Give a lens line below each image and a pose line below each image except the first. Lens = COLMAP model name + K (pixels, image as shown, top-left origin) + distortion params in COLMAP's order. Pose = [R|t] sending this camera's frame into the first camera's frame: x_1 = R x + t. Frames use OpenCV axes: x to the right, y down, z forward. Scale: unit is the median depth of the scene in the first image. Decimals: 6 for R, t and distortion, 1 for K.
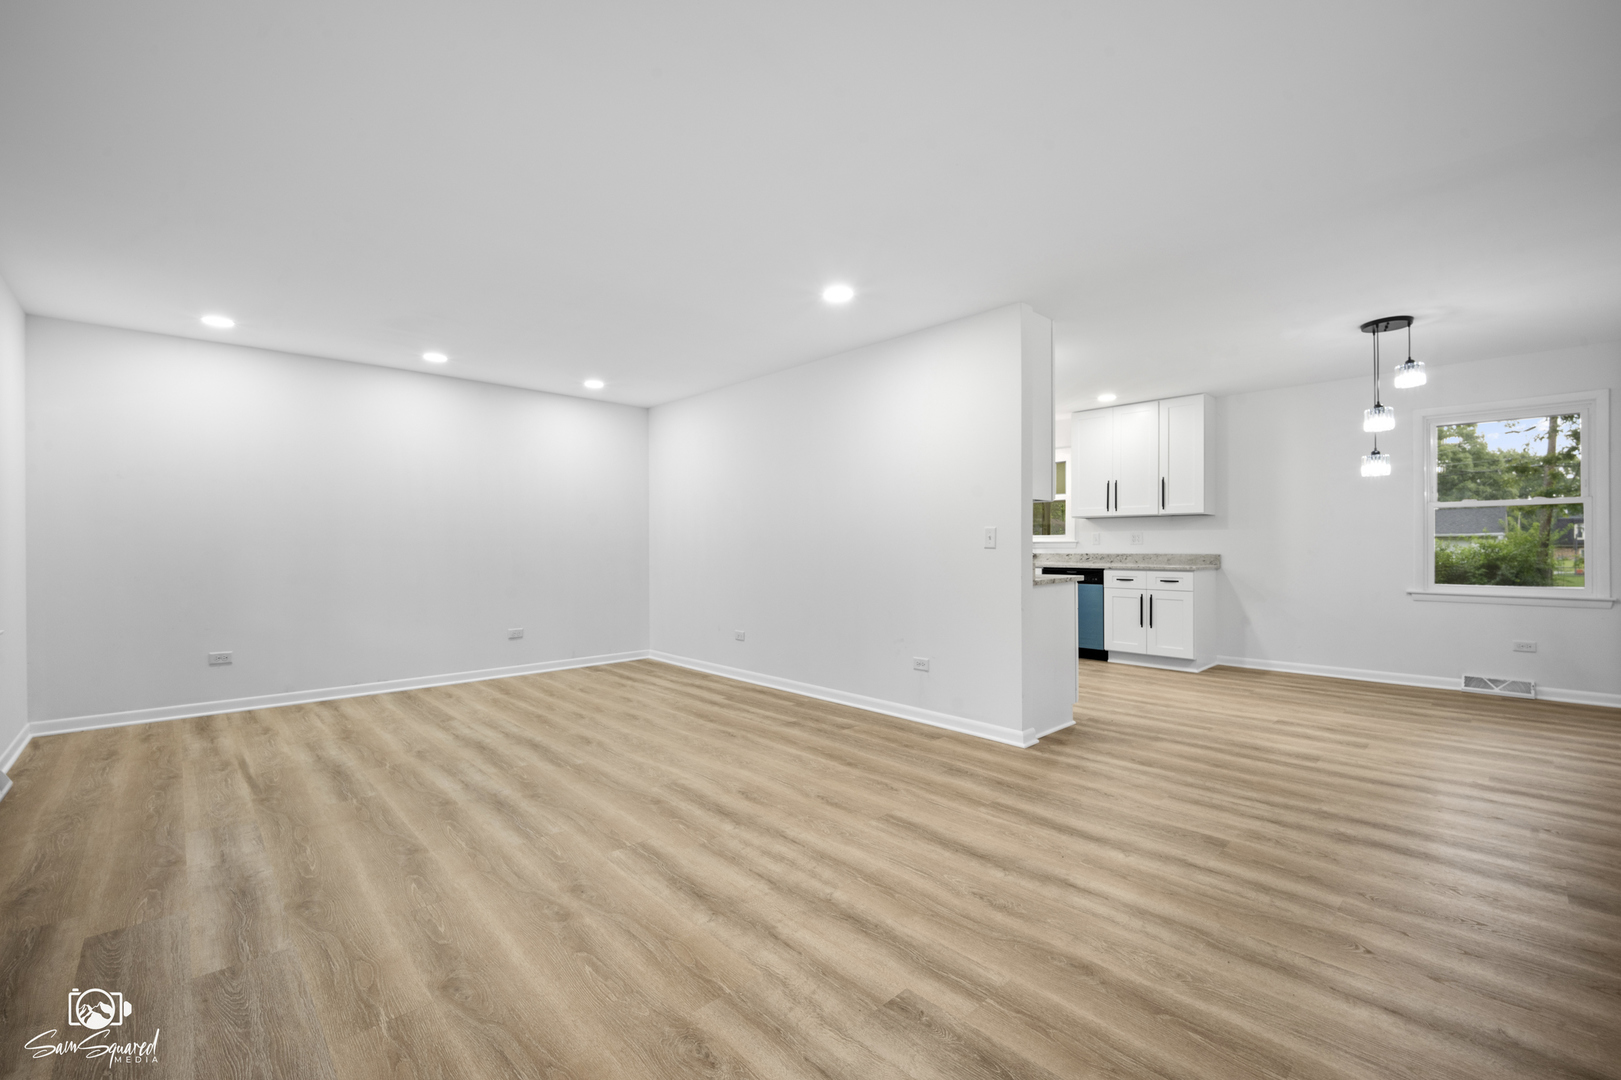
lens RADIAL K [[672.0, 0, 812.9], [0, 672.0, 552.9], [0, 0, 1]] dist [-0.002587, -0.005988]
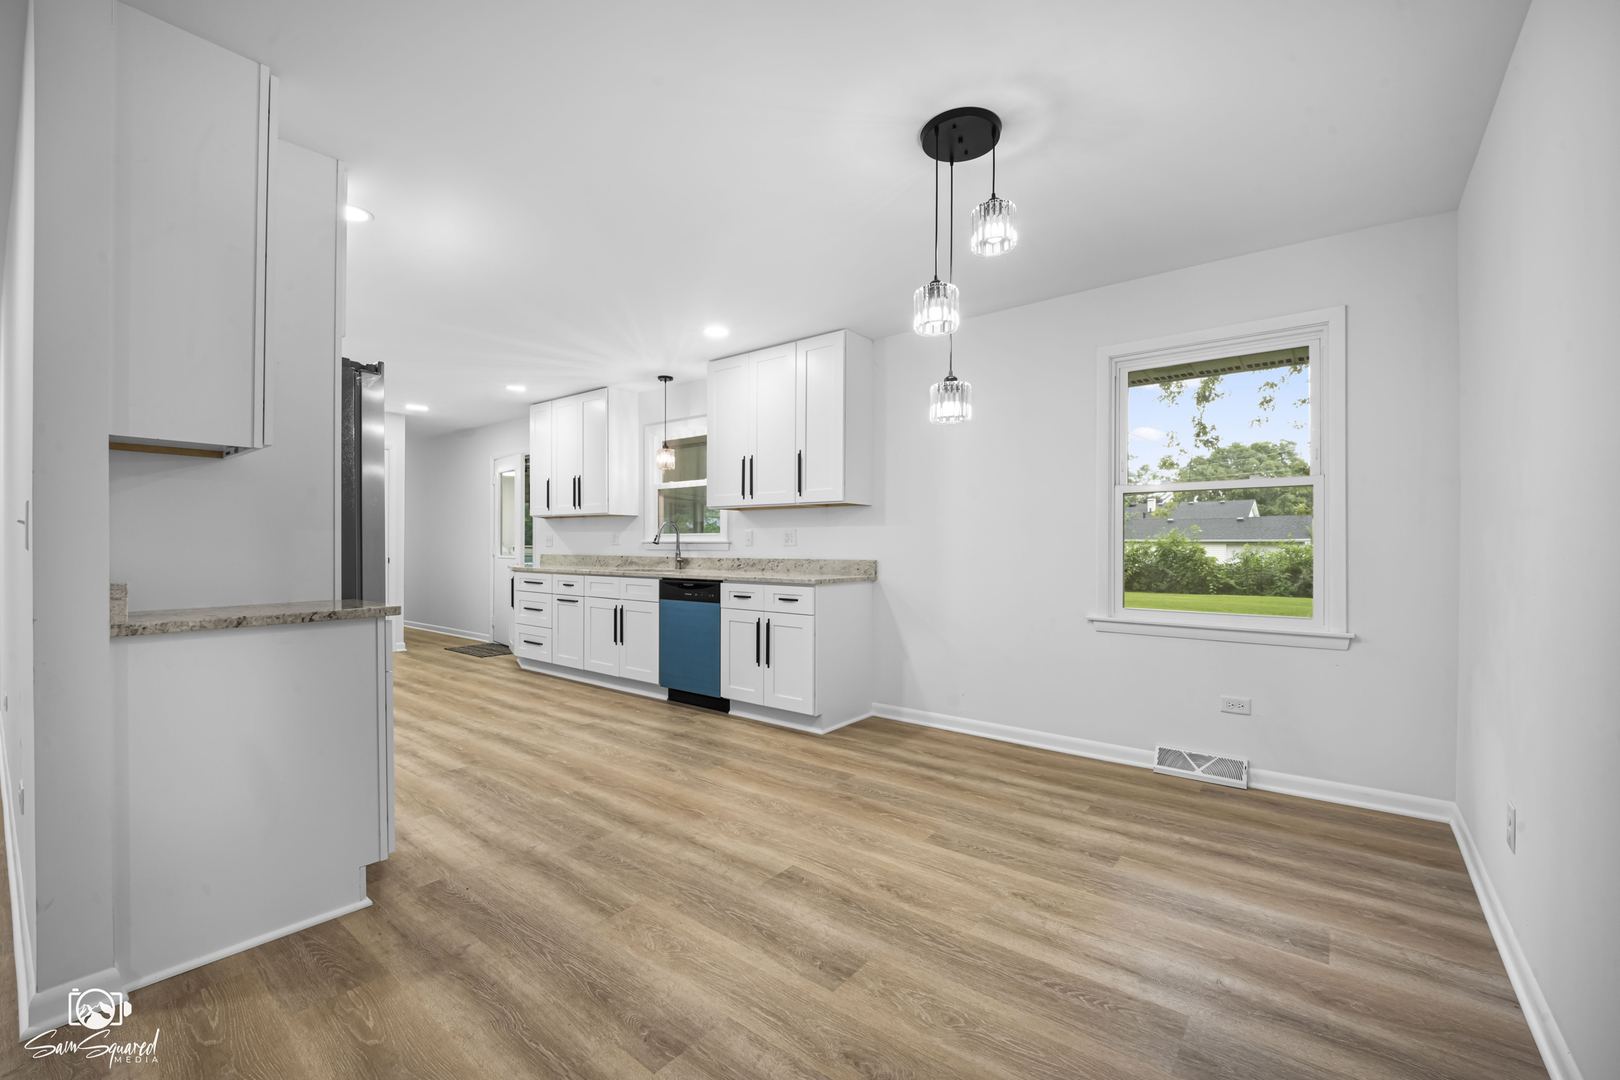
lens RADIAL K [[671.6, 0, 805.9], [0, 671.6, 543.1], [0, 0, 1]] dist [-0.002587, -0.005988]
pose [[0.989161, 0.006550, 0.146689, 0.435375], [-0.003928, 0.999828, -0.018152, -0.003010], [-0.146782, 0.017379, 0.989016, 0.319534]]
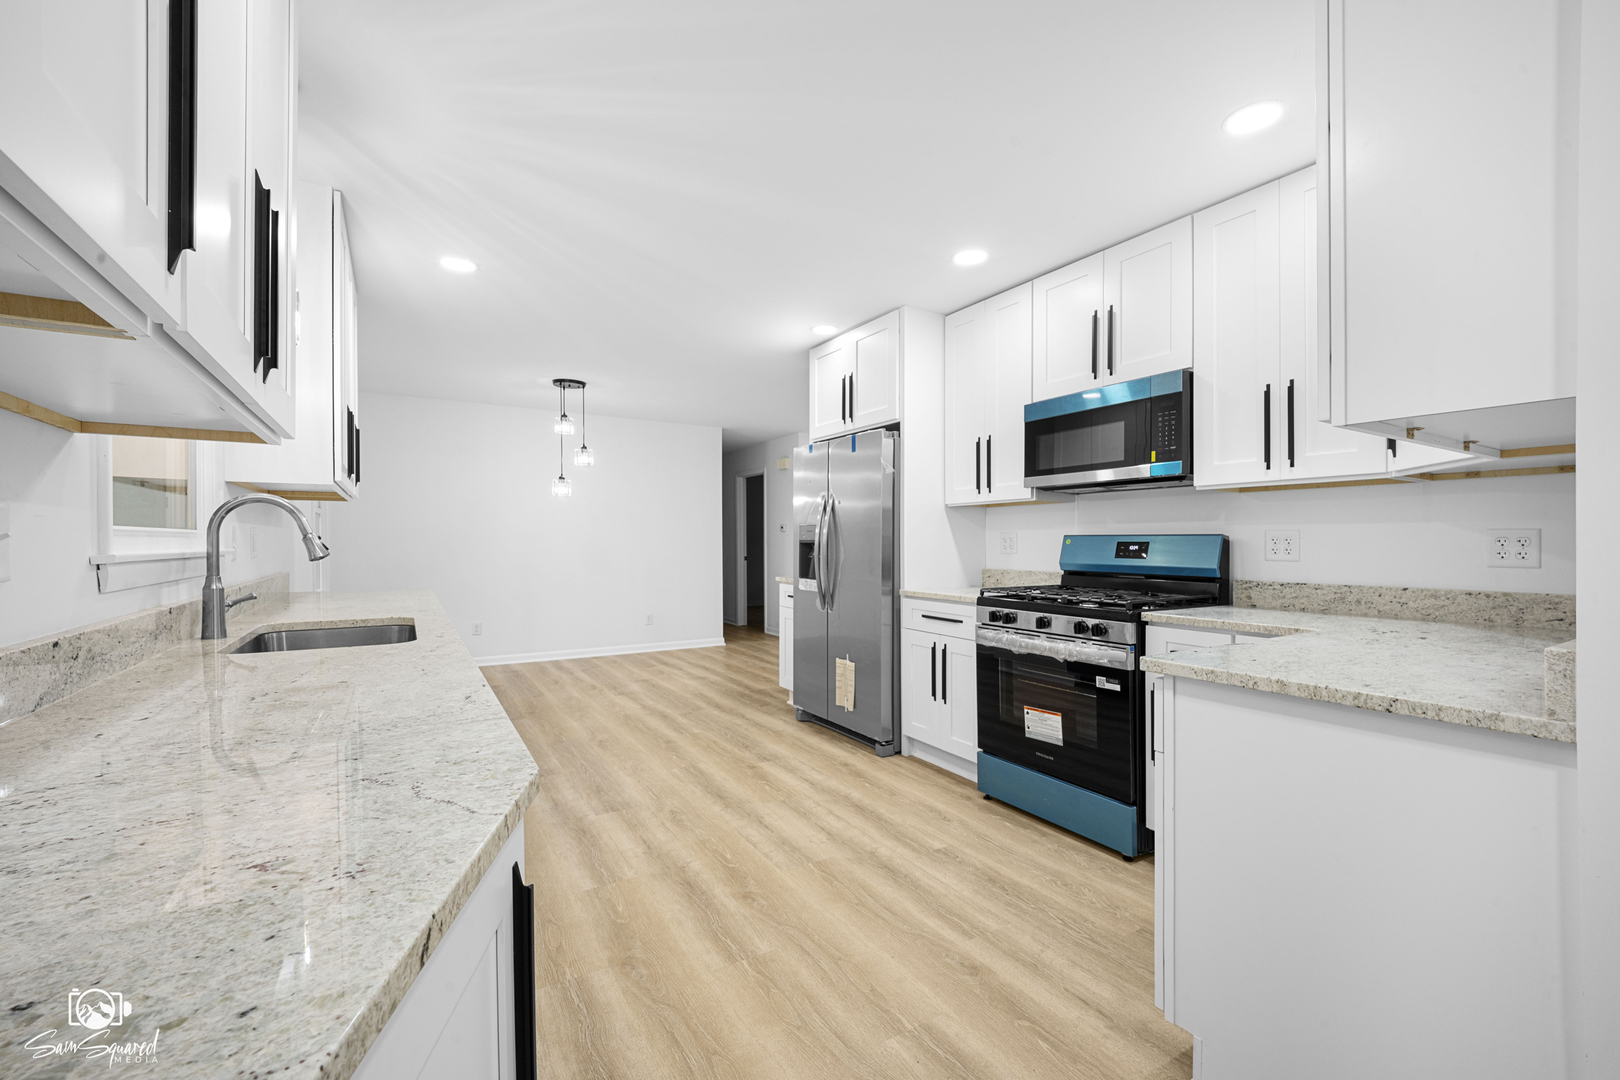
lens RADIAL K [[671.6, 0, 811.7], [0, 671.6, 553.4], [0, 0, 1]] dist [-0.002587, -0.005988]
pose [[-0.979457, 0.000674, 0.201654, 0.078864], [0.007521, 0.999421, 0.033189, -0.028785], [-0.201515, 0.034024, -0.978894, 1.463175]]
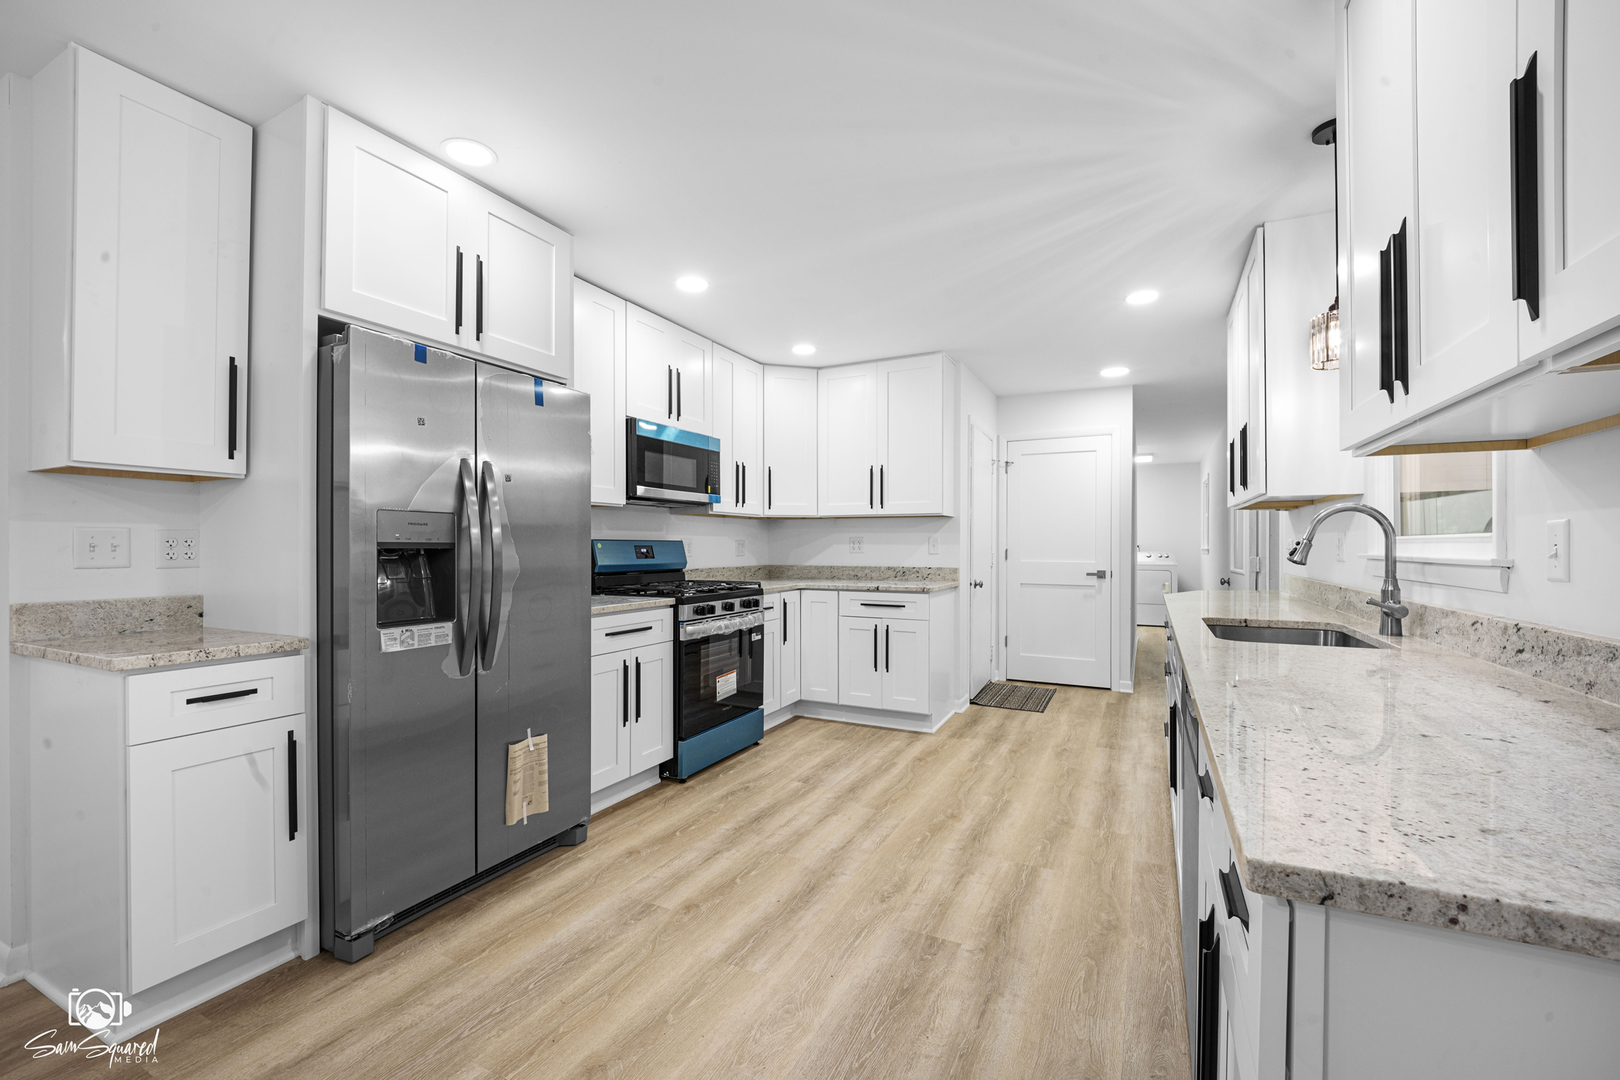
lens RADIAL K [[671.6, 0, 817.4], [0, 671.6, 536.2], [0, 0, 1]] dist [-0.002587, -0.005988]
pose [[0.356143, -0.007090, -0.934405, 0.602573], [-0.016753, 0.999762, -0.013972, -0.021925], [0.934281, 0.020630, 0.355939, 0.853036]]
